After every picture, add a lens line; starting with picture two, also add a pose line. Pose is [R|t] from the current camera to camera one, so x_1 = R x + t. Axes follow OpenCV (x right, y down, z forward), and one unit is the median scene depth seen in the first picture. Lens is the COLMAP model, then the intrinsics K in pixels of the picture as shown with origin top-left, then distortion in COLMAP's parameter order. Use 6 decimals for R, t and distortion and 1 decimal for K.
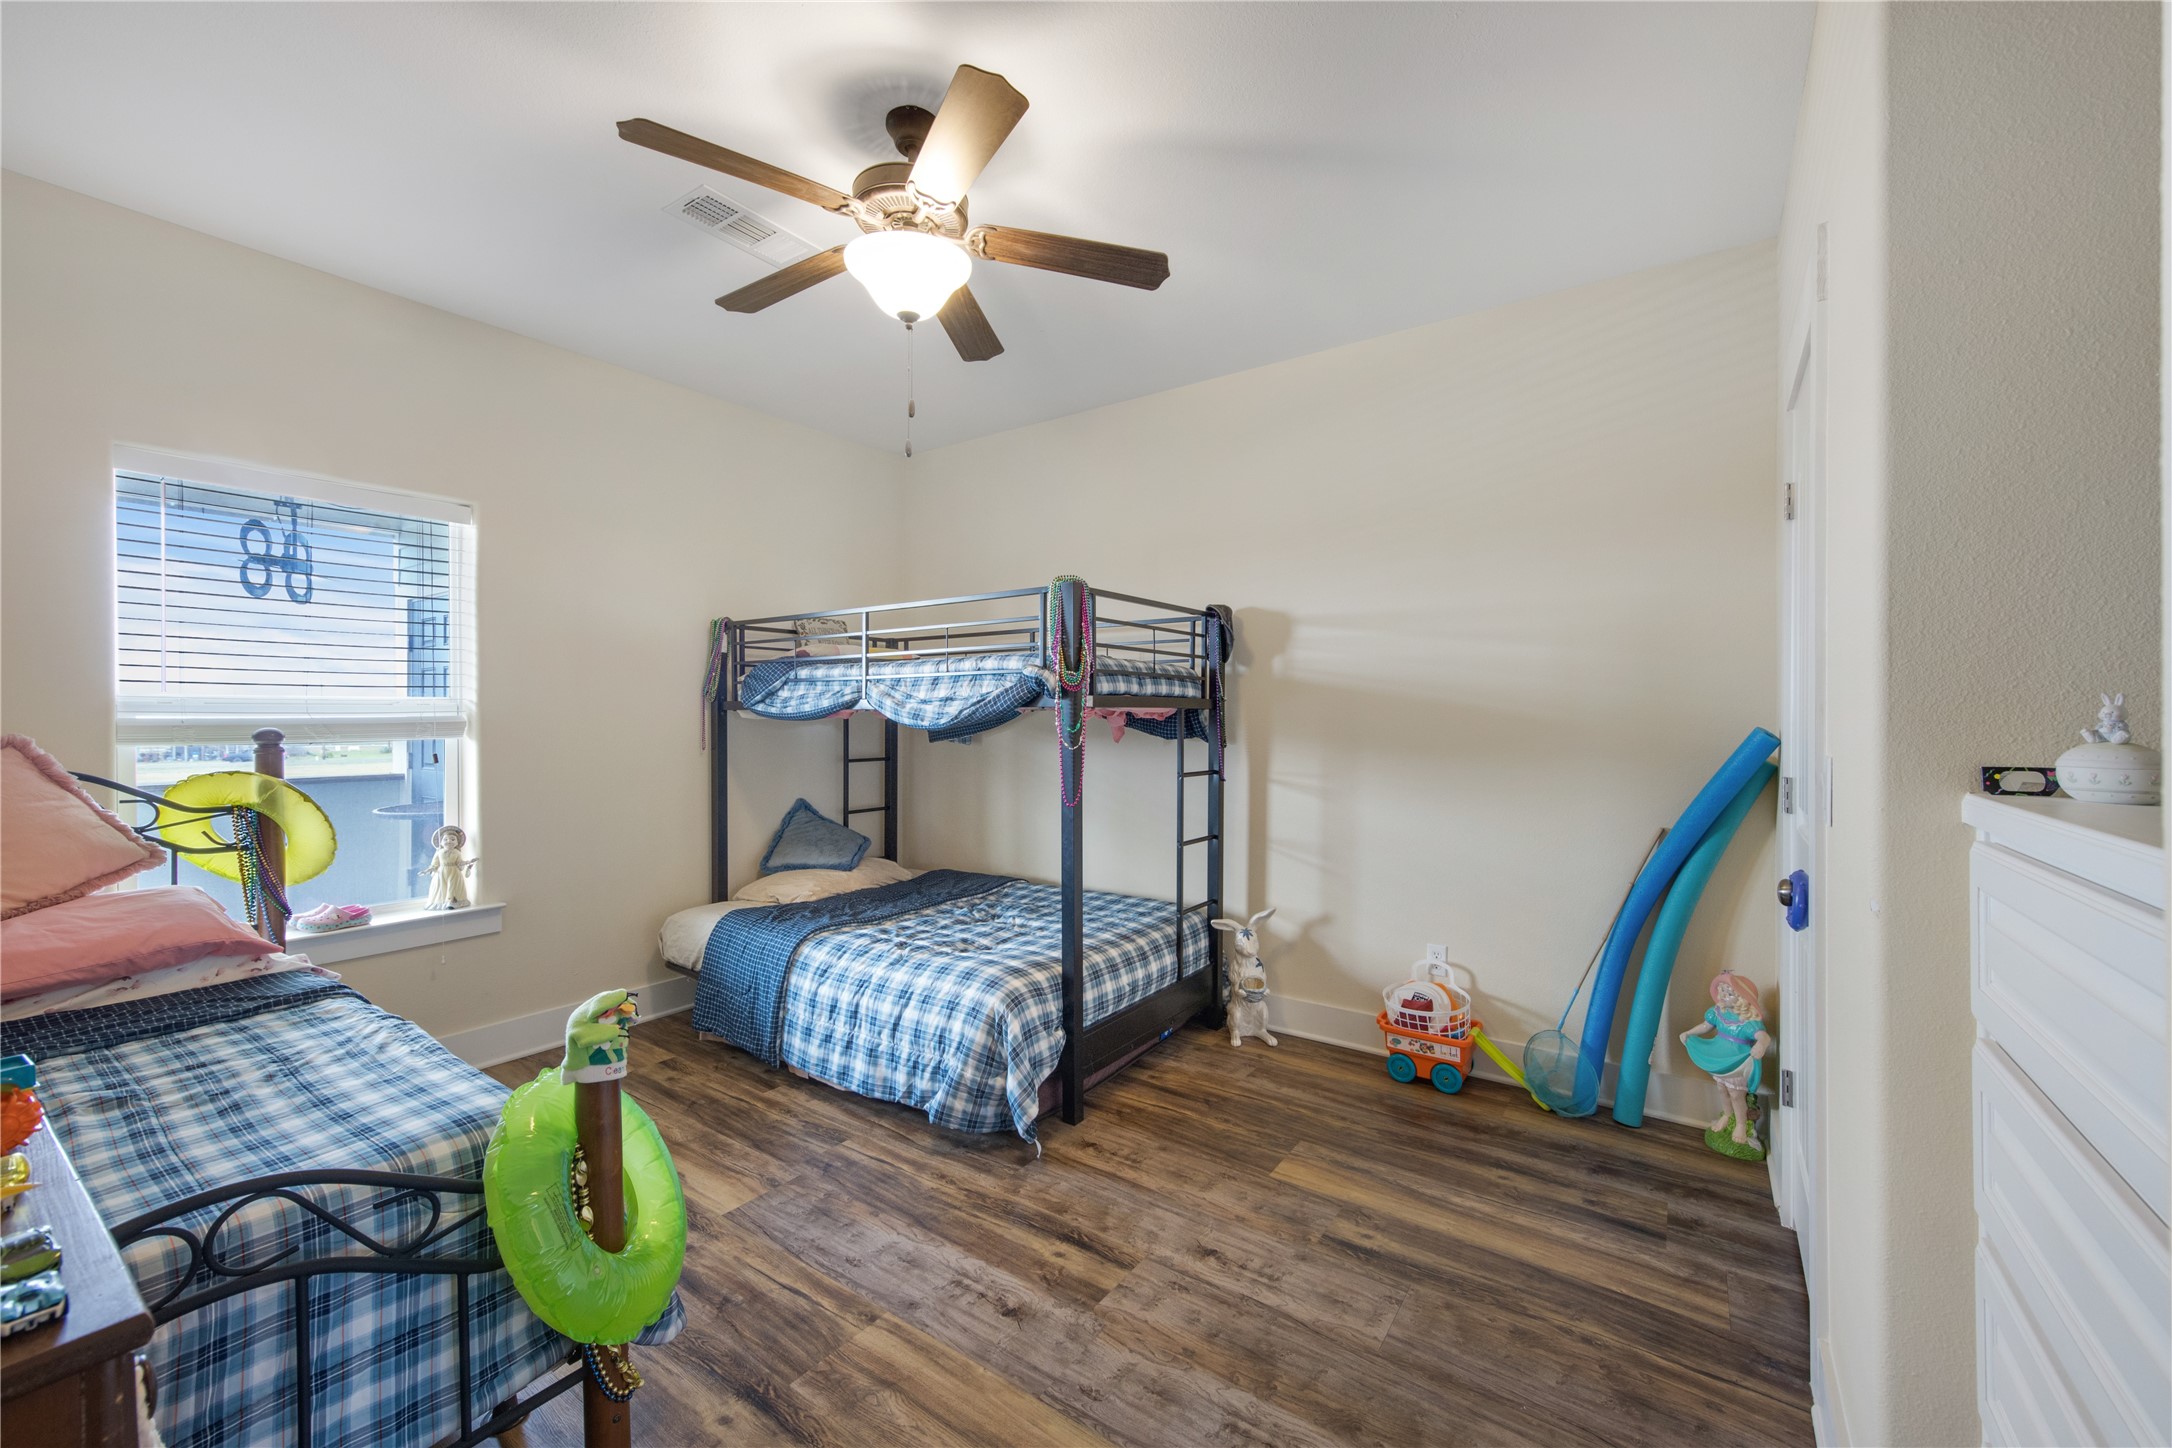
lens RADIAL K [[879.3, 0, 1058.6], [0, 879.3, 715.8], [0, 0, 1]] dist [-0.005164, 0.000066]
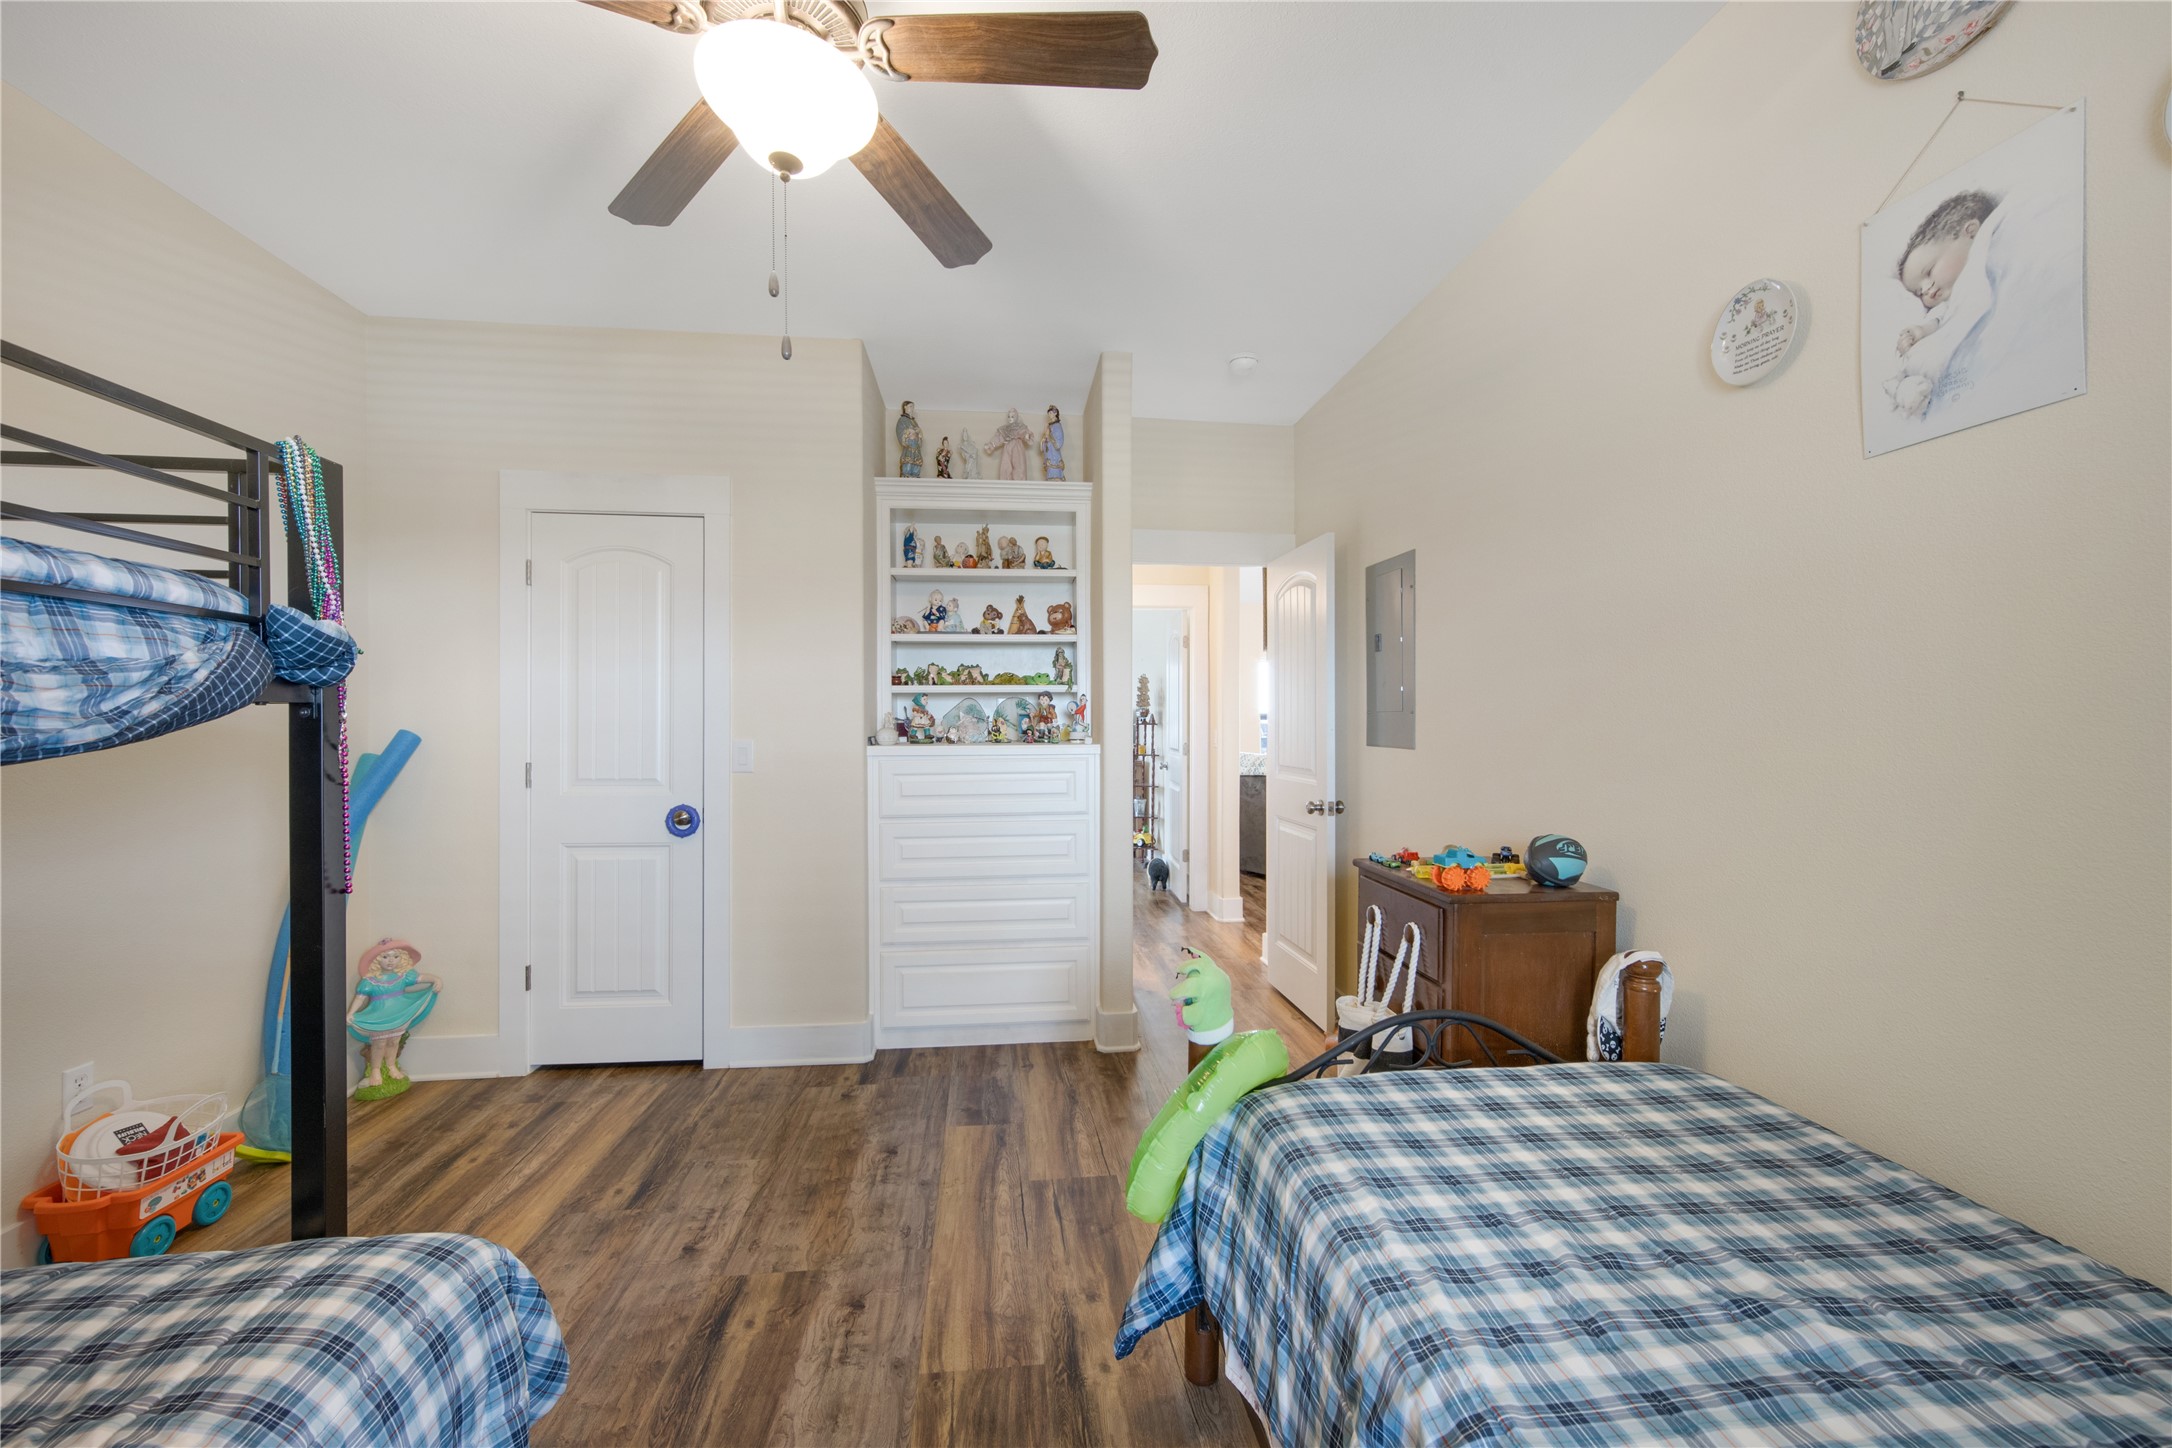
lens RADIAL K [[879.3, 0, 1058.6], [0, 879.3, 715.8], [0, 0, 1]] dist [-0.005164, 0.000066]
pose [[-0.667974, -0.001548, 0.744183, -0.880703], [-0.002073, 0.999998, 0.000220, -0.025145], [-0.744181, -0.001396, -0.667976, 1.343850]]
